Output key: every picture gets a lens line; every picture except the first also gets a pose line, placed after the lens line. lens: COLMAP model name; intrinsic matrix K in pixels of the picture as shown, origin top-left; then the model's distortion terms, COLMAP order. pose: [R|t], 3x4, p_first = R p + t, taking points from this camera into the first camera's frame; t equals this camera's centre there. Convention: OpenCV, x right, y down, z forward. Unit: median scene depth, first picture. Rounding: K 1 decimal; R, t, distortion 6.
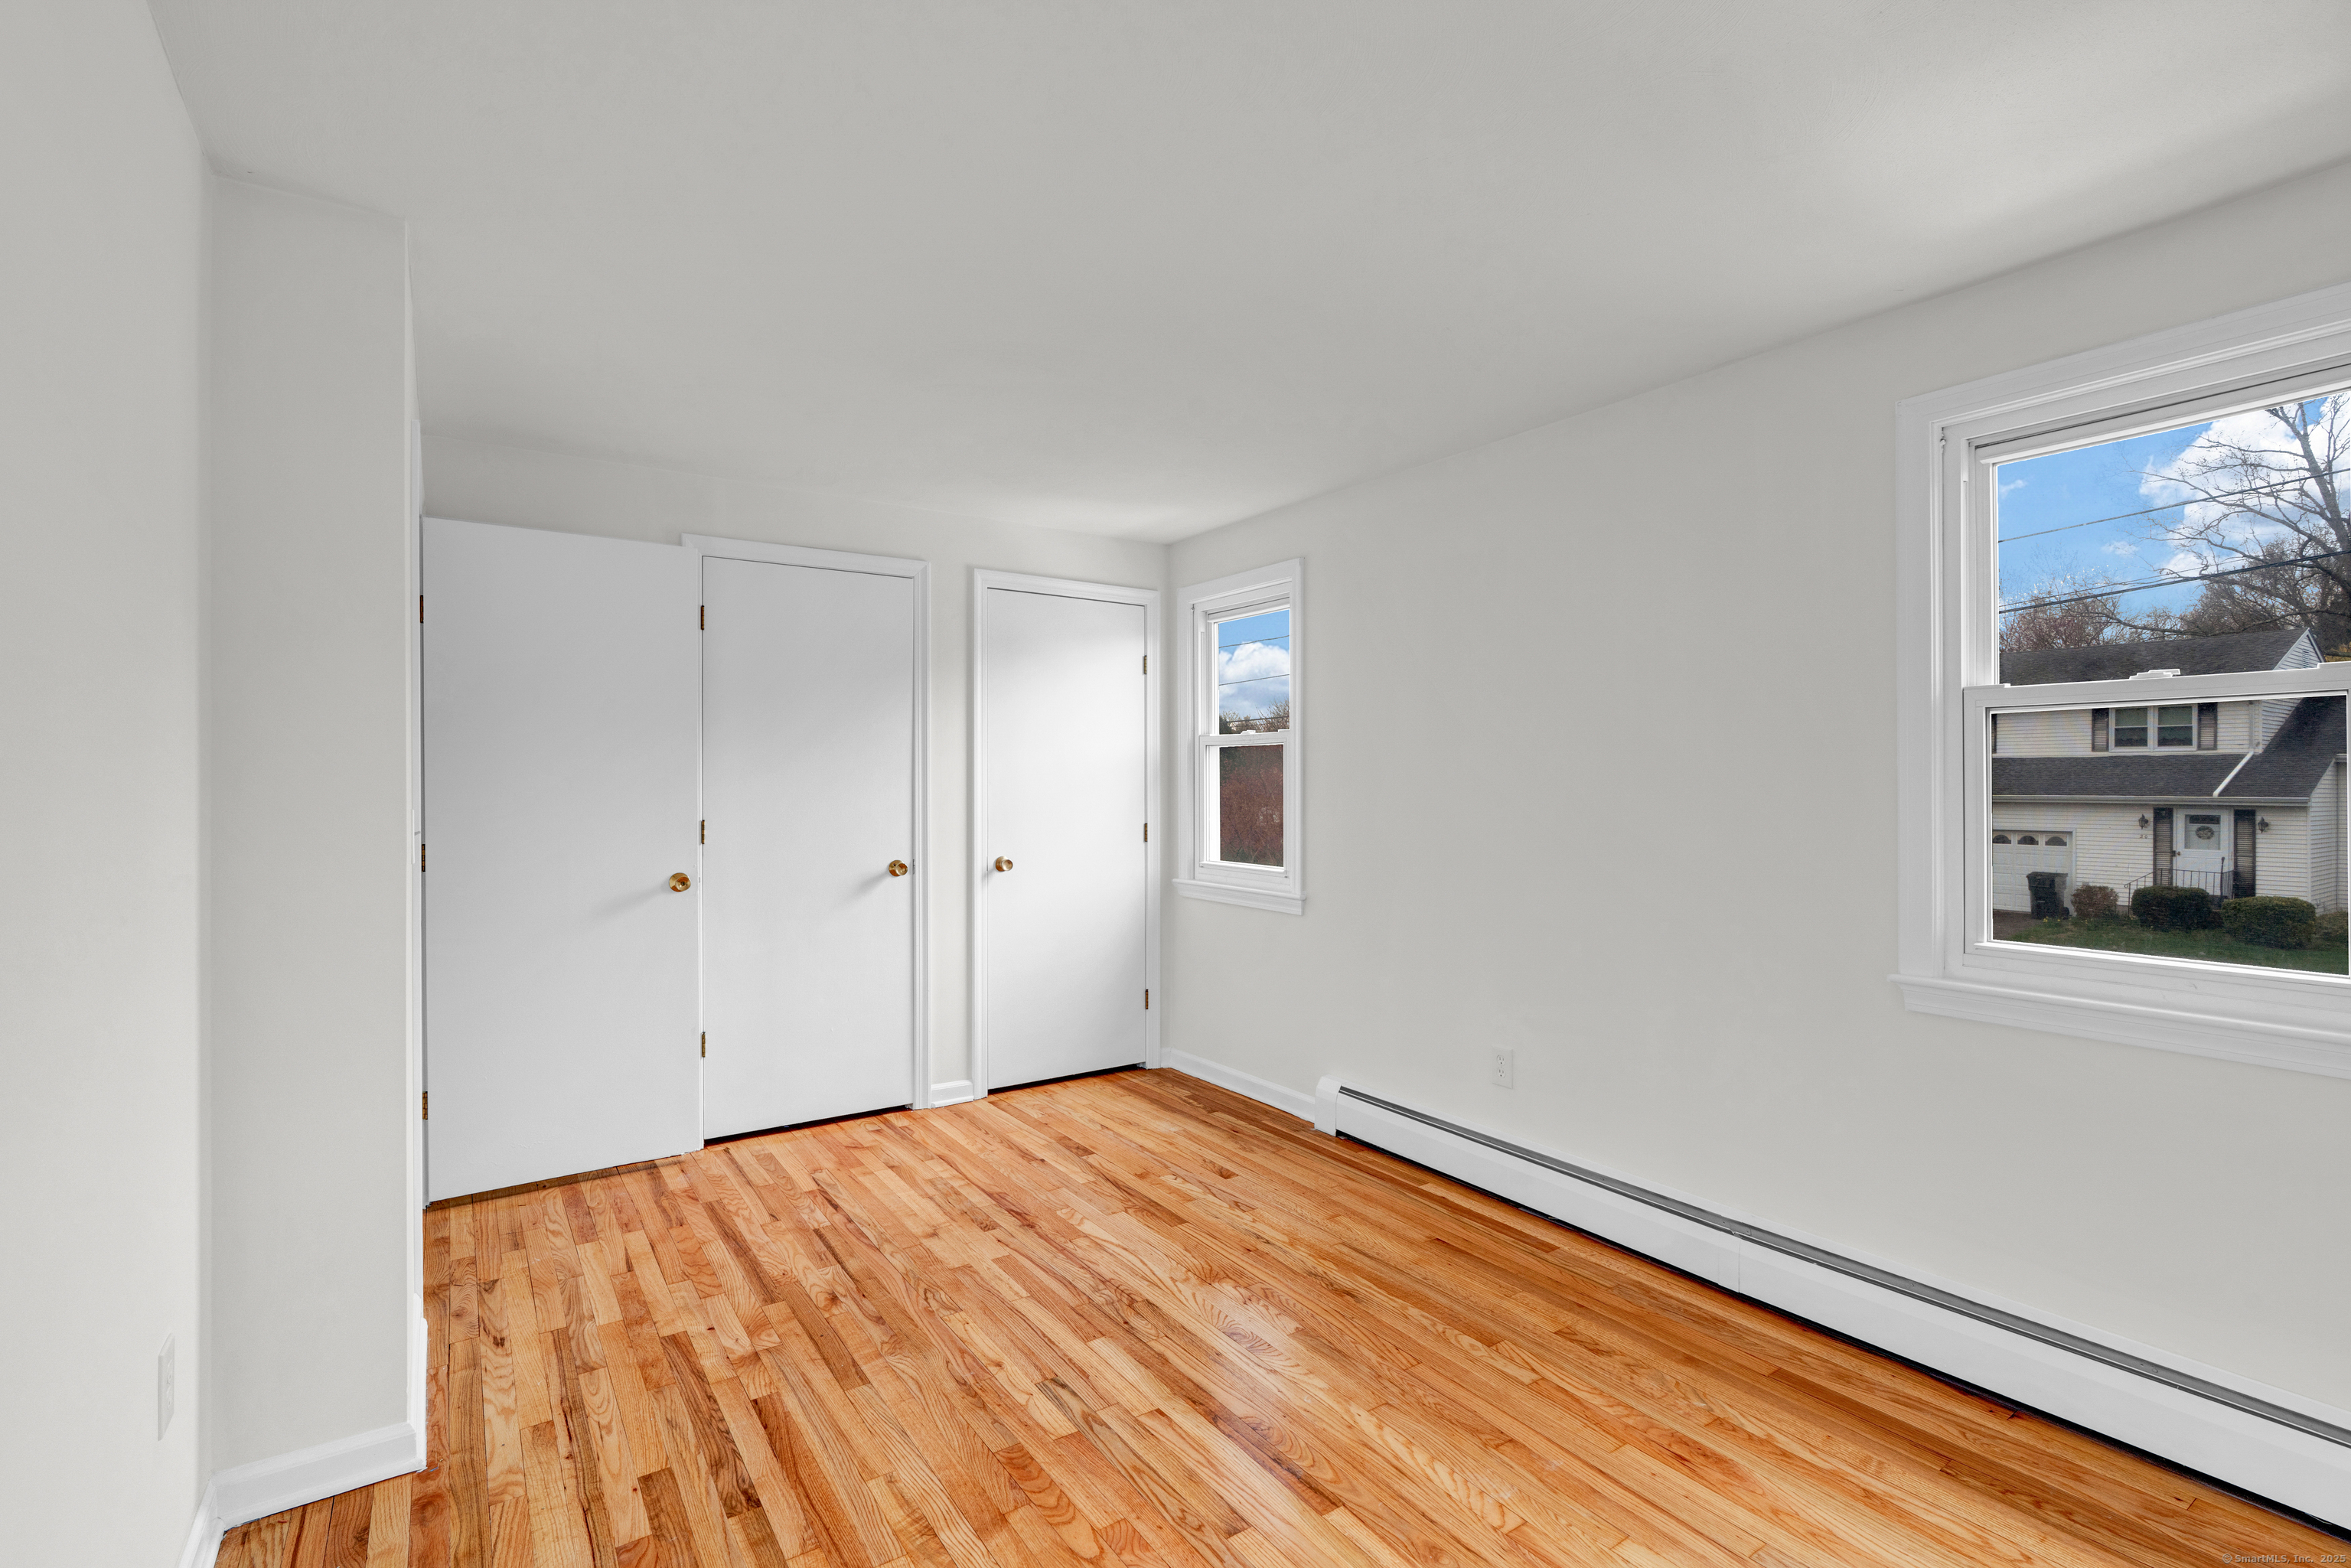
lens RADIAL K [[1058.6, 0, 1184.1], [0, 1058.6, 785.6], [0, 0, 1]] dist [0.000943, 0.000530]
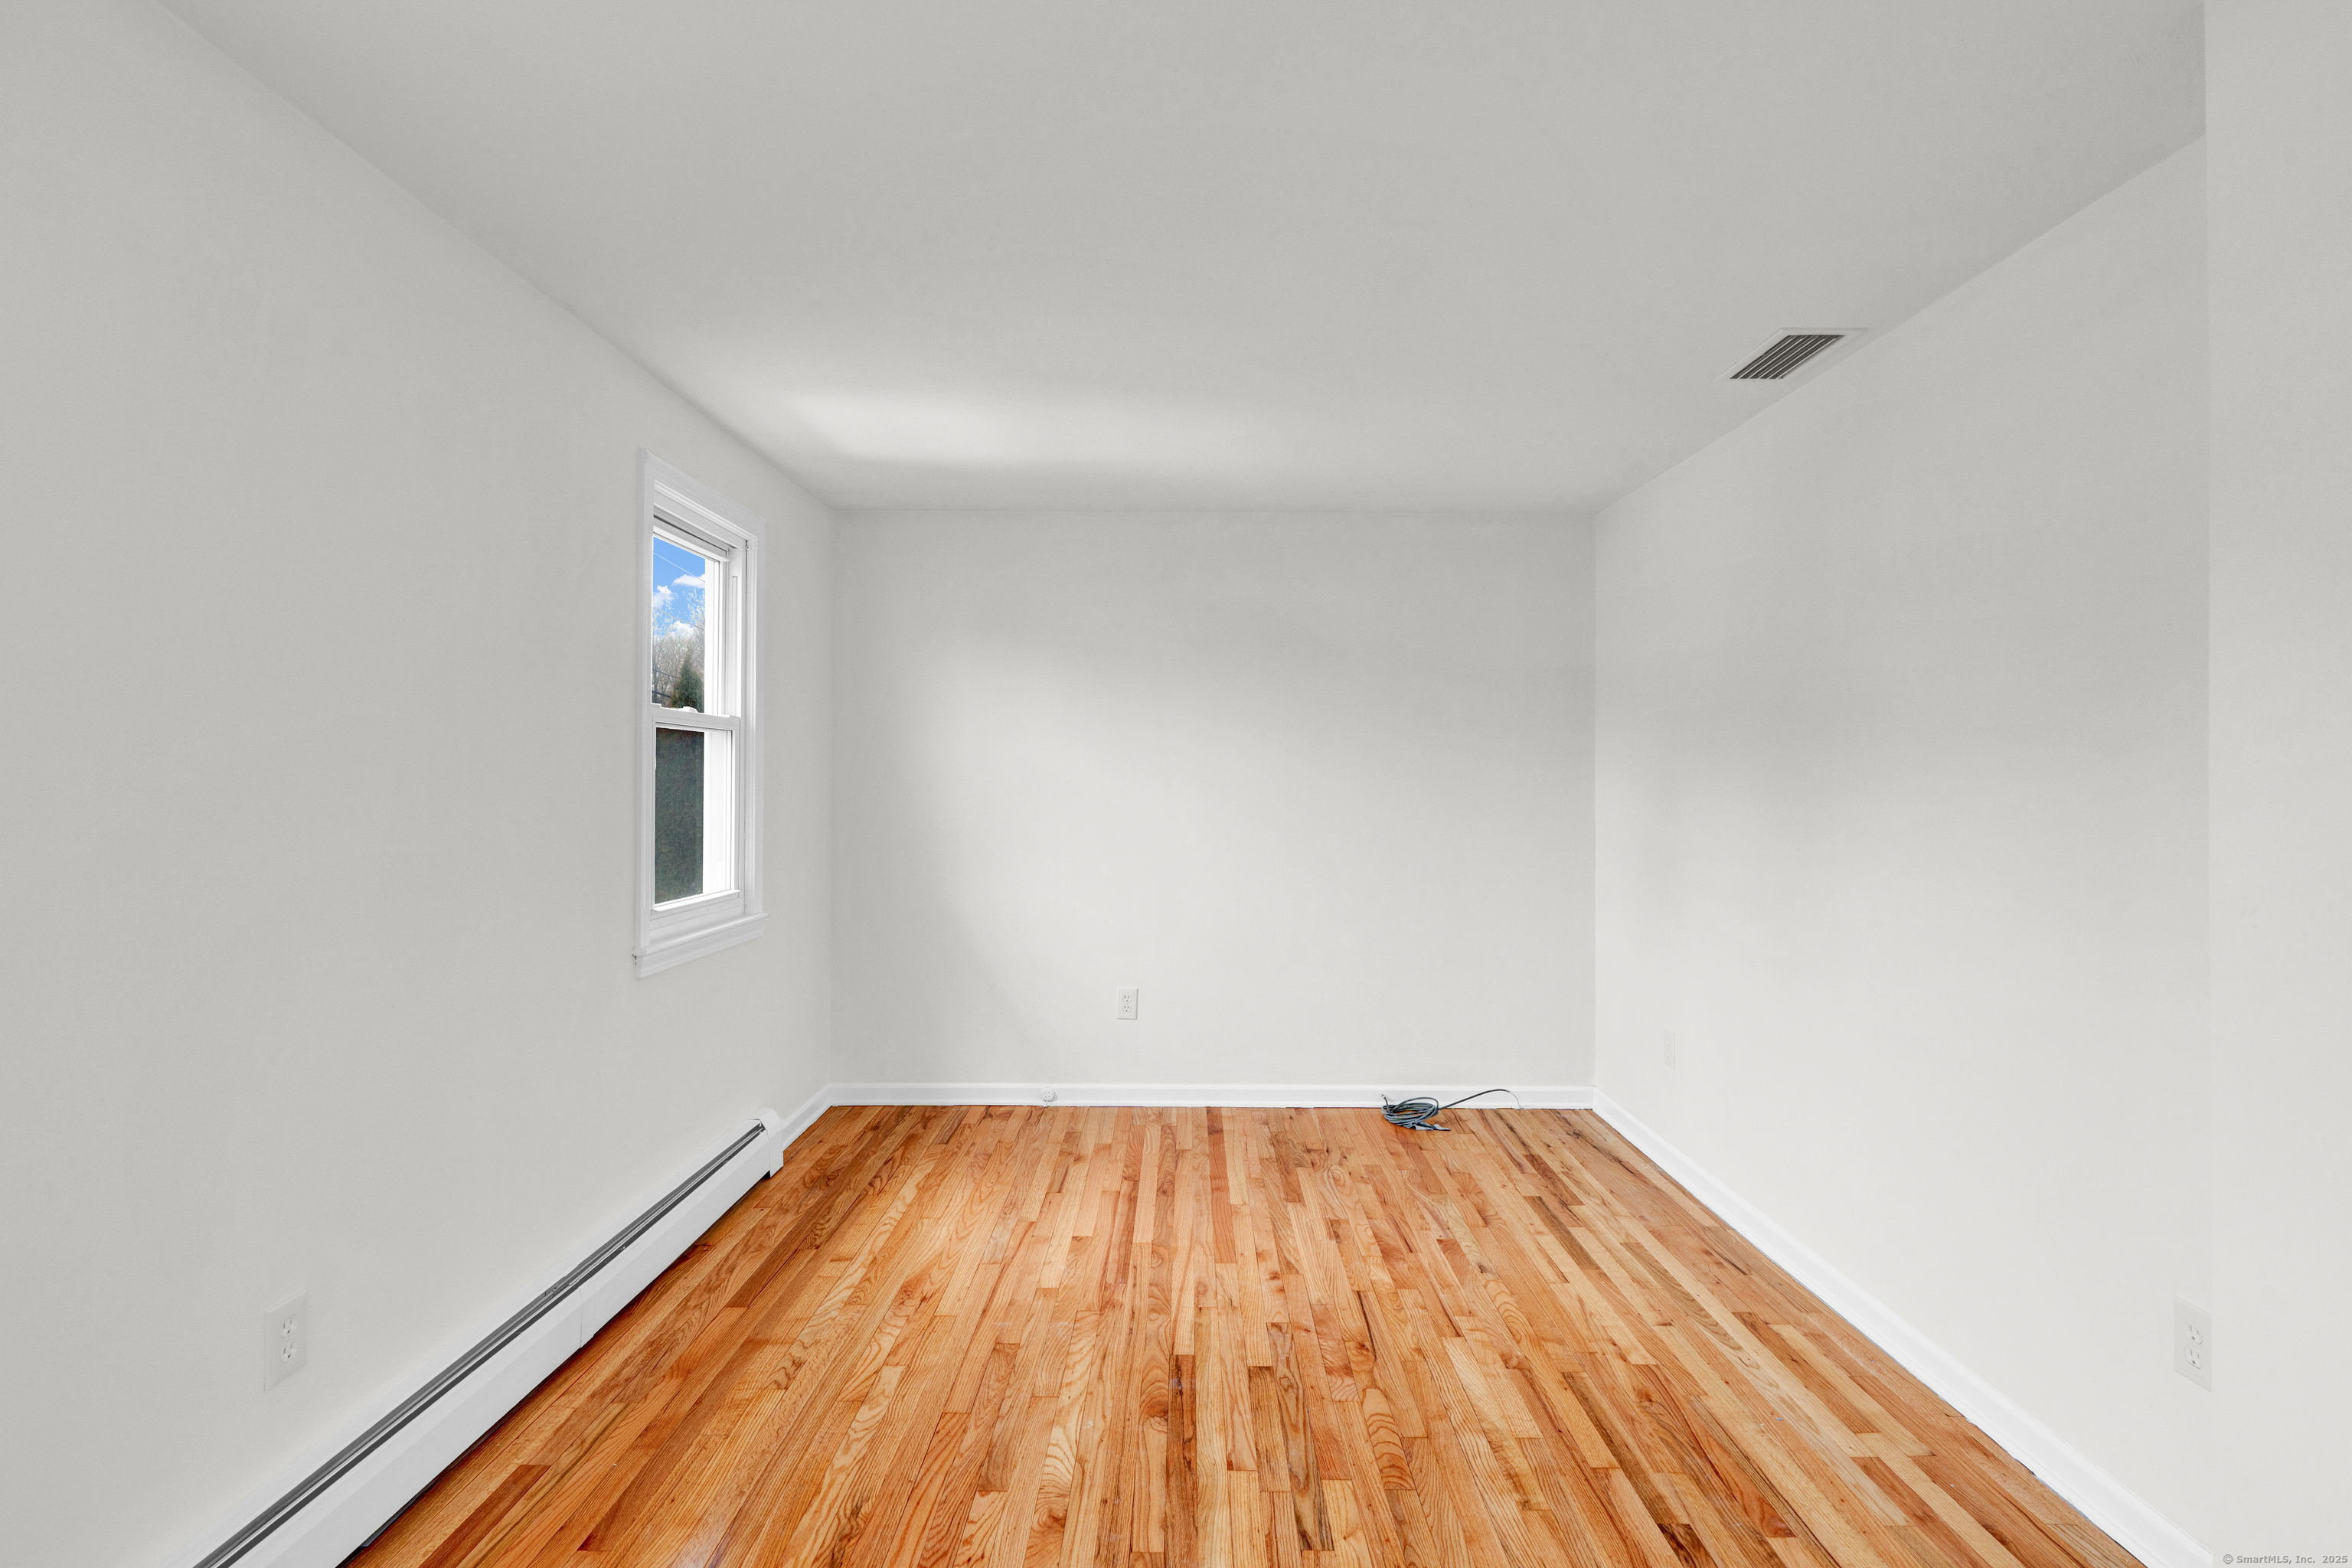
lens RADIAL K [[1106.8, 0, 1183.4], [0, 1106.8, 788.4], [0, 0, 1]] dist [-0.001130, 0.001520]
pose [[-0.814791, -0.005144, 0.579732, -0.553660], [-0.002920, 0.999984, 0.004768, -0.004169], [-0.579747, 0.002192, -0.814793, 1.833058]]
